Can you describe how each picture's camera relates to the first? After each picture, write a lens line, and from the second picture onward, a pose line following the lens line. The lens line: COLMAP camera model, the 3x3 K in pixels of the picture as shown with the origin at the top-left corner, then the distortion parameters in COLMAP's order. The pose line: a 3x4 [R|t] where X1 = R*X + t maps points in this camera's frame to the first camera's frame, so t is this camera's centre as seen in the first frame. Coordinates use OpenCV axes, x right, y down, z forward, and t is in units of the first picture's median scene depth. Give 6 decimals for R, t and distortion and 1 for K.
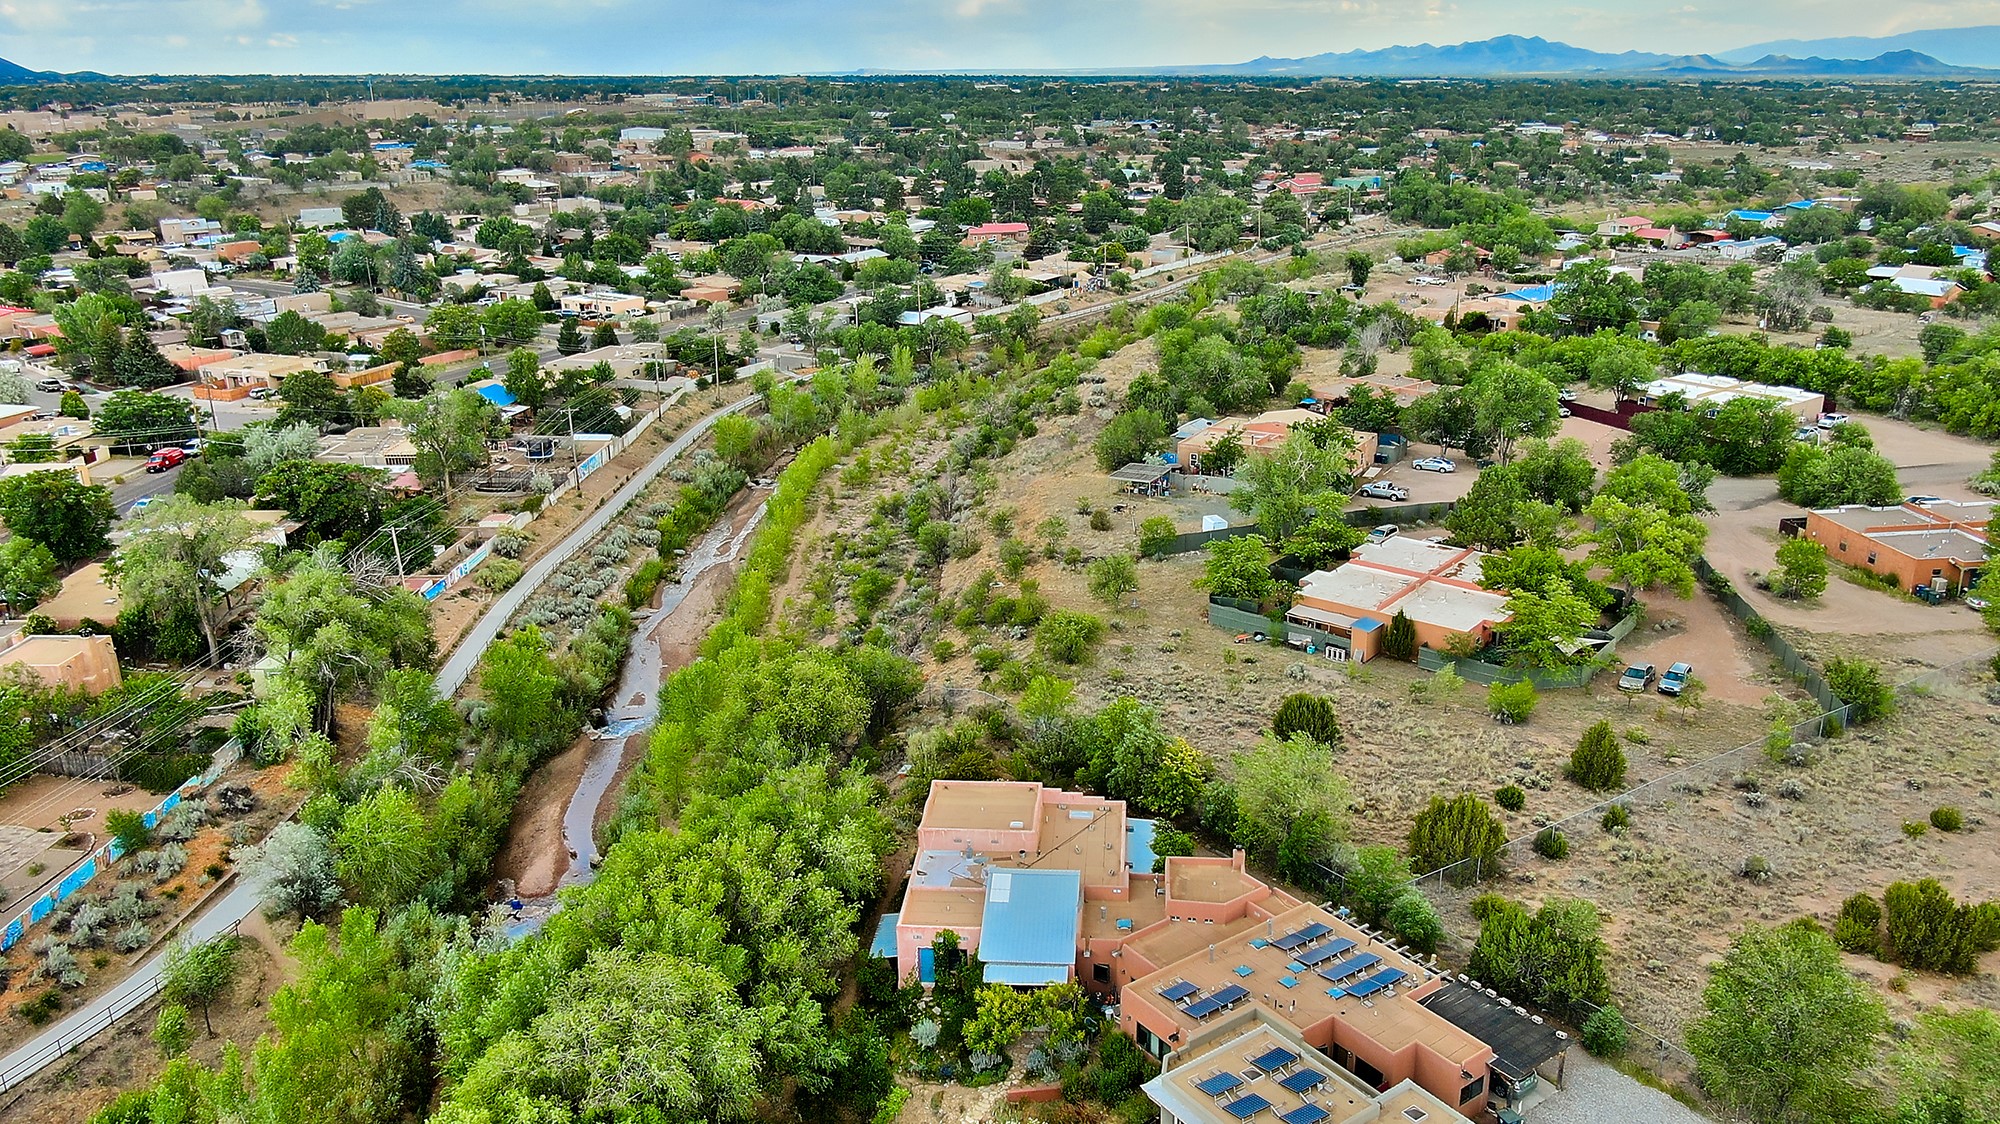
lens RADIAL K [[1494.3, 0, 1000.0], [0, 1494.3, 562.0], [0, 0, 1]] dist [-0.001305, -0.001632]
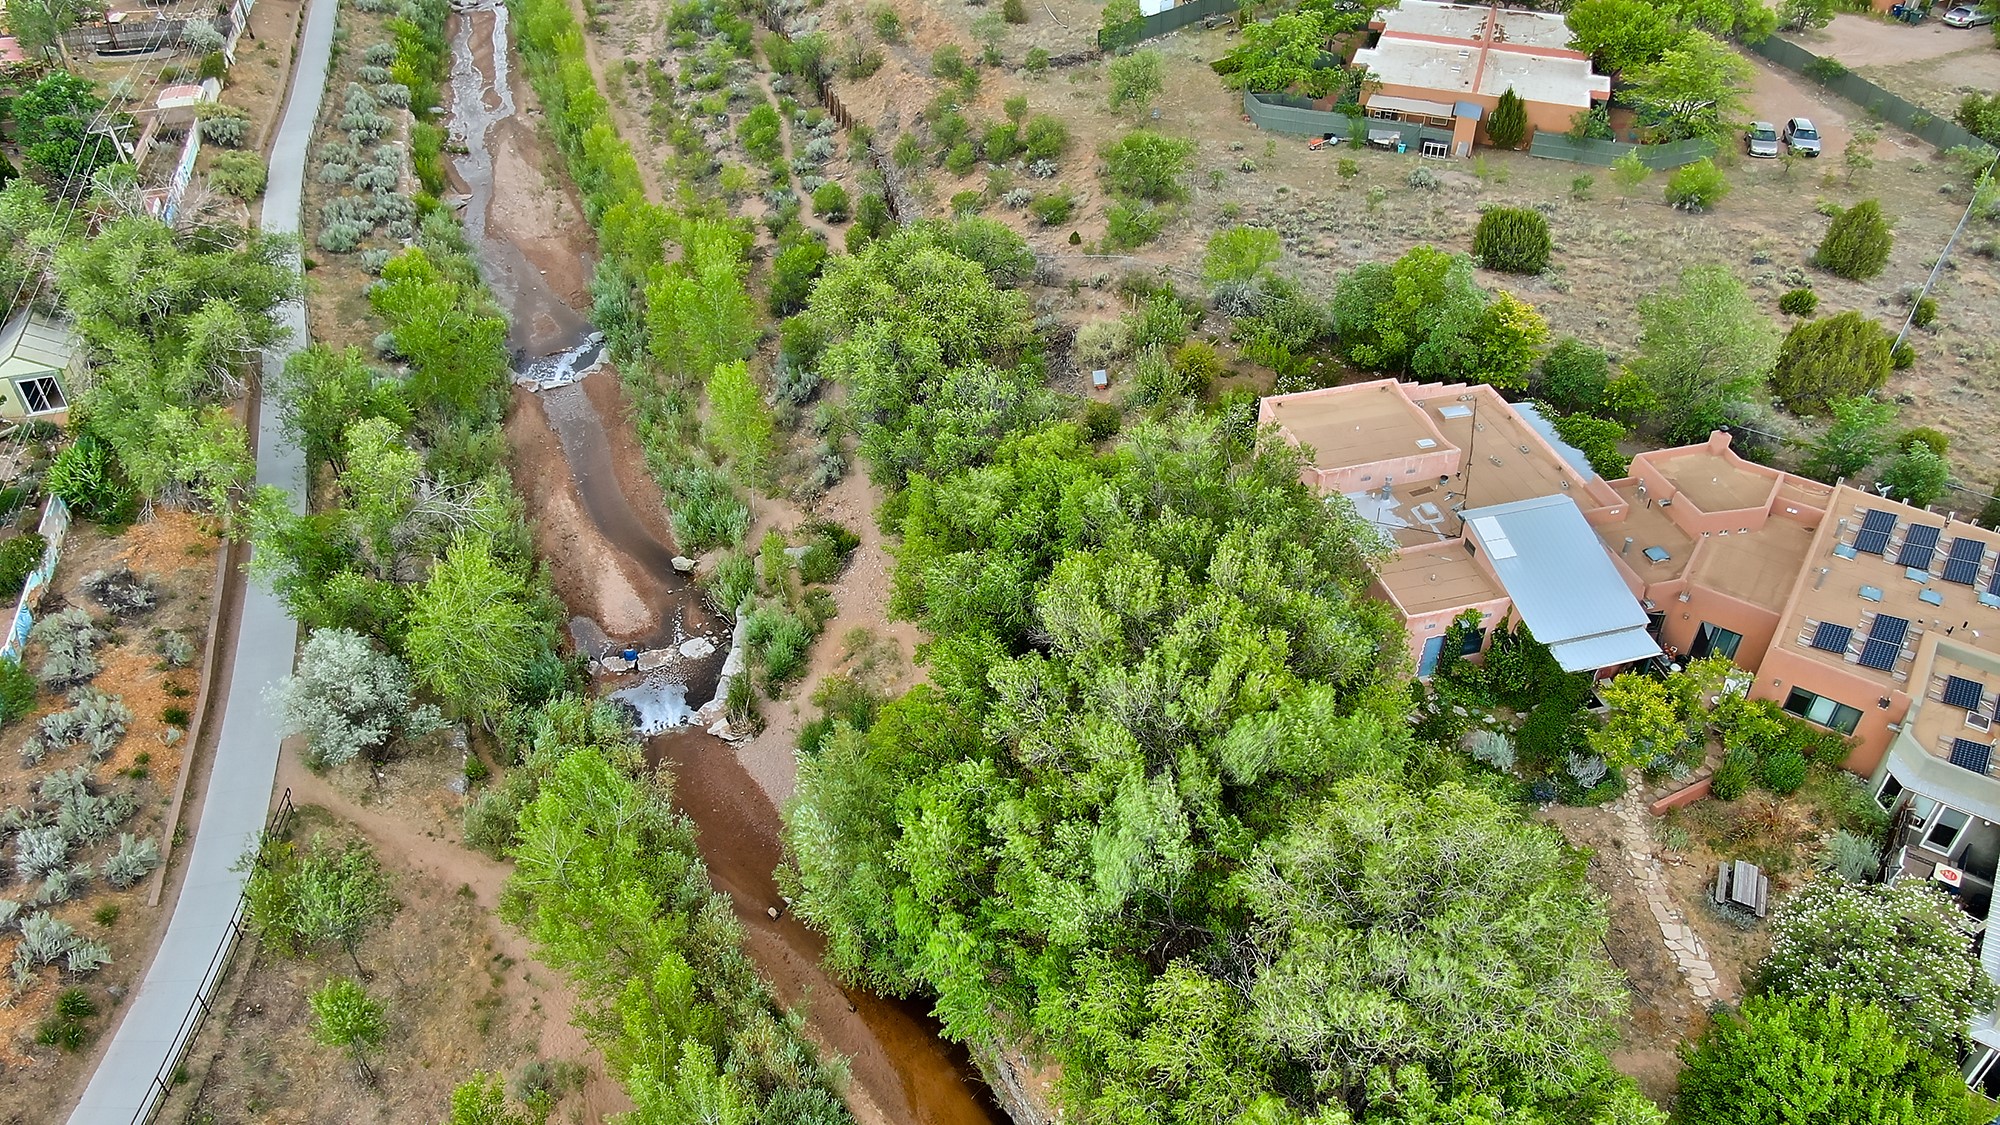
lens RADIAL K [[1437.7, 0, 1000.0], [0, 1437.7, 562.5], [0, 0, 1]] dist [-0.024033, 0.010356]
pose [[0.939661, -0.201314, 0.276606, -0.318953], [0.096348, 0.931532, 0.350665, -0.033493], [-0.328261, -0.302856, 0.894720, 0.322336]]
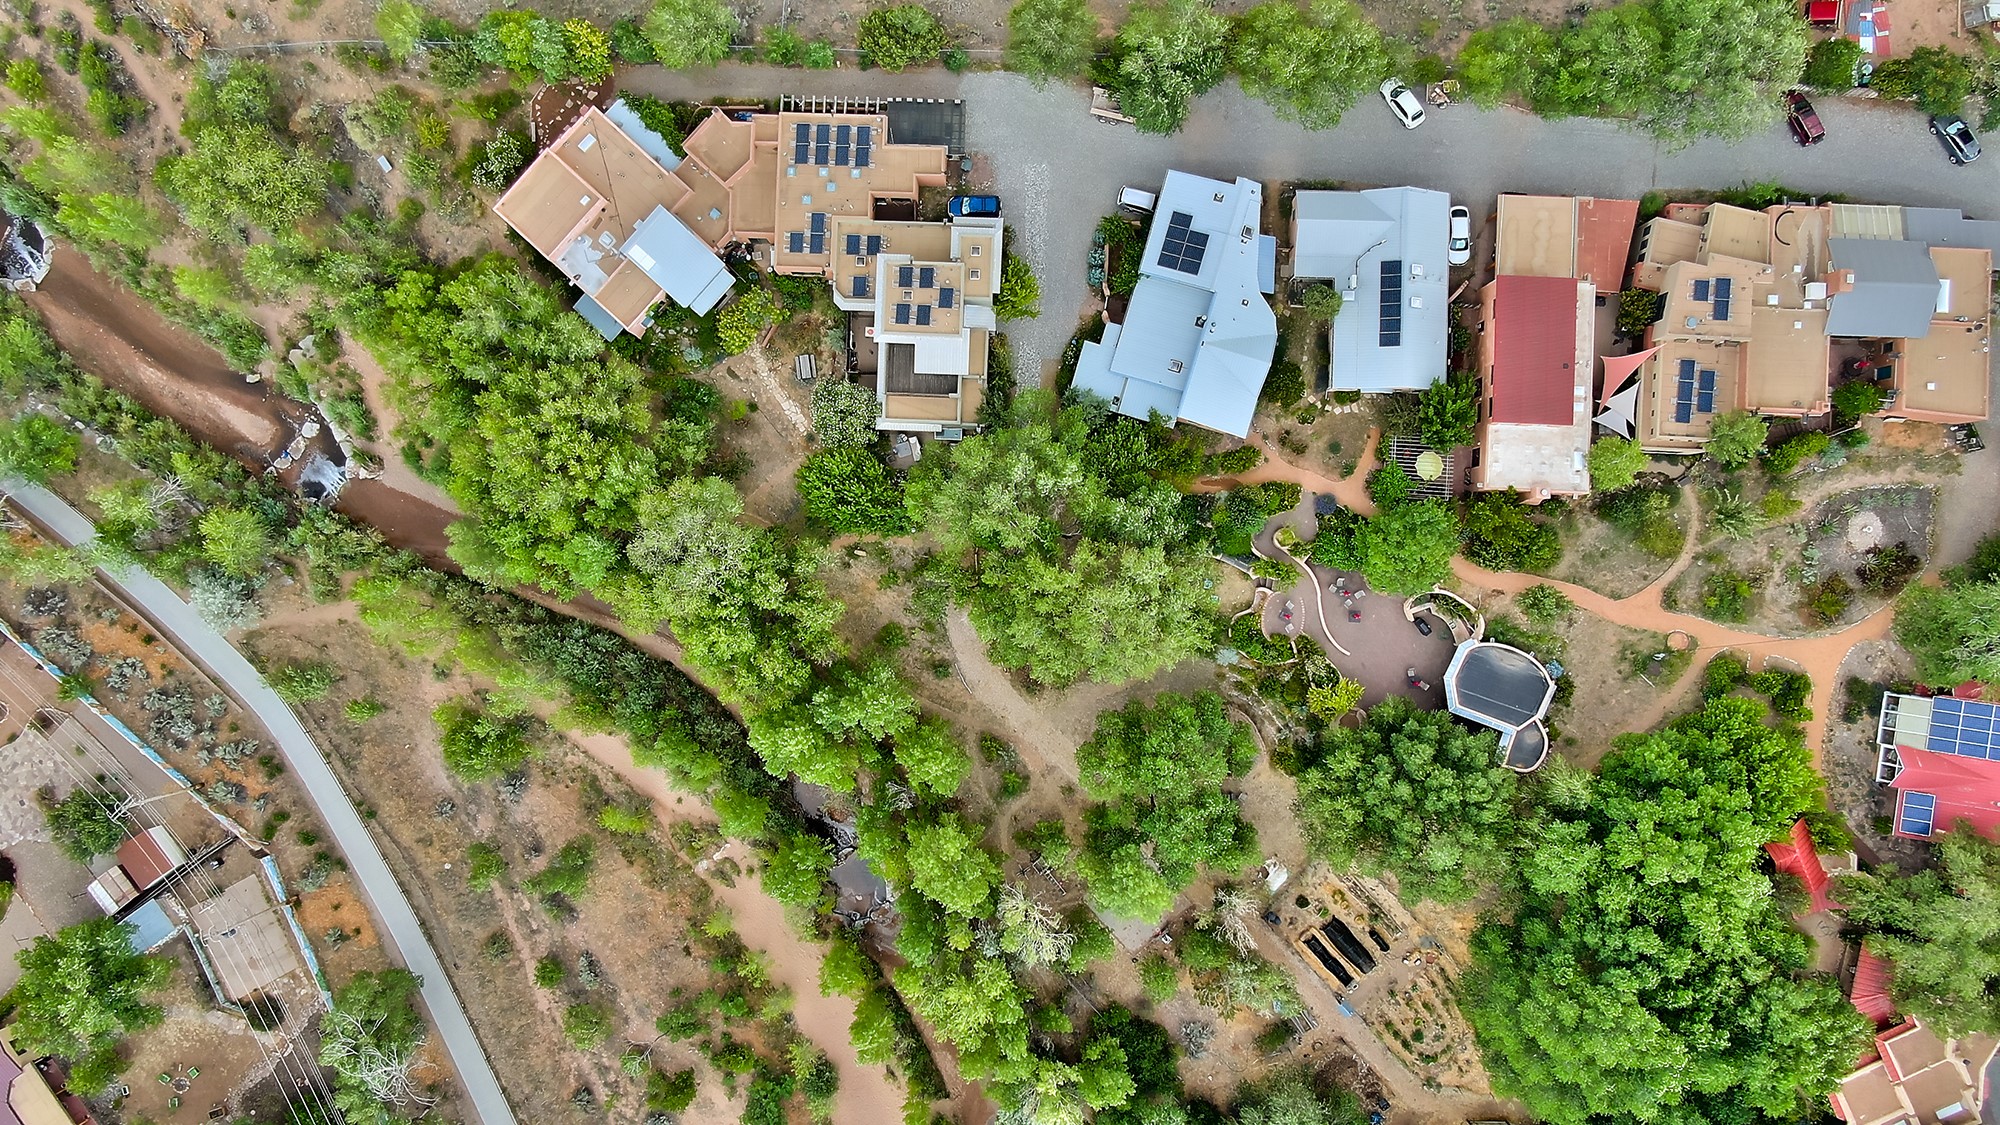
lens RADIAL K [[1494.3, 0, 1000.0], [0, 1494.3, 562.5], [0, 0, 1]] dist [-0.001305, -0.001632]
pose [[0.605143, -0.796096, 0.005640, -0.024492], [0.263515, 0.206983, 0.942188, -0.773964], [-0.751240, -0.568673, 0.335037, 0.034298]]
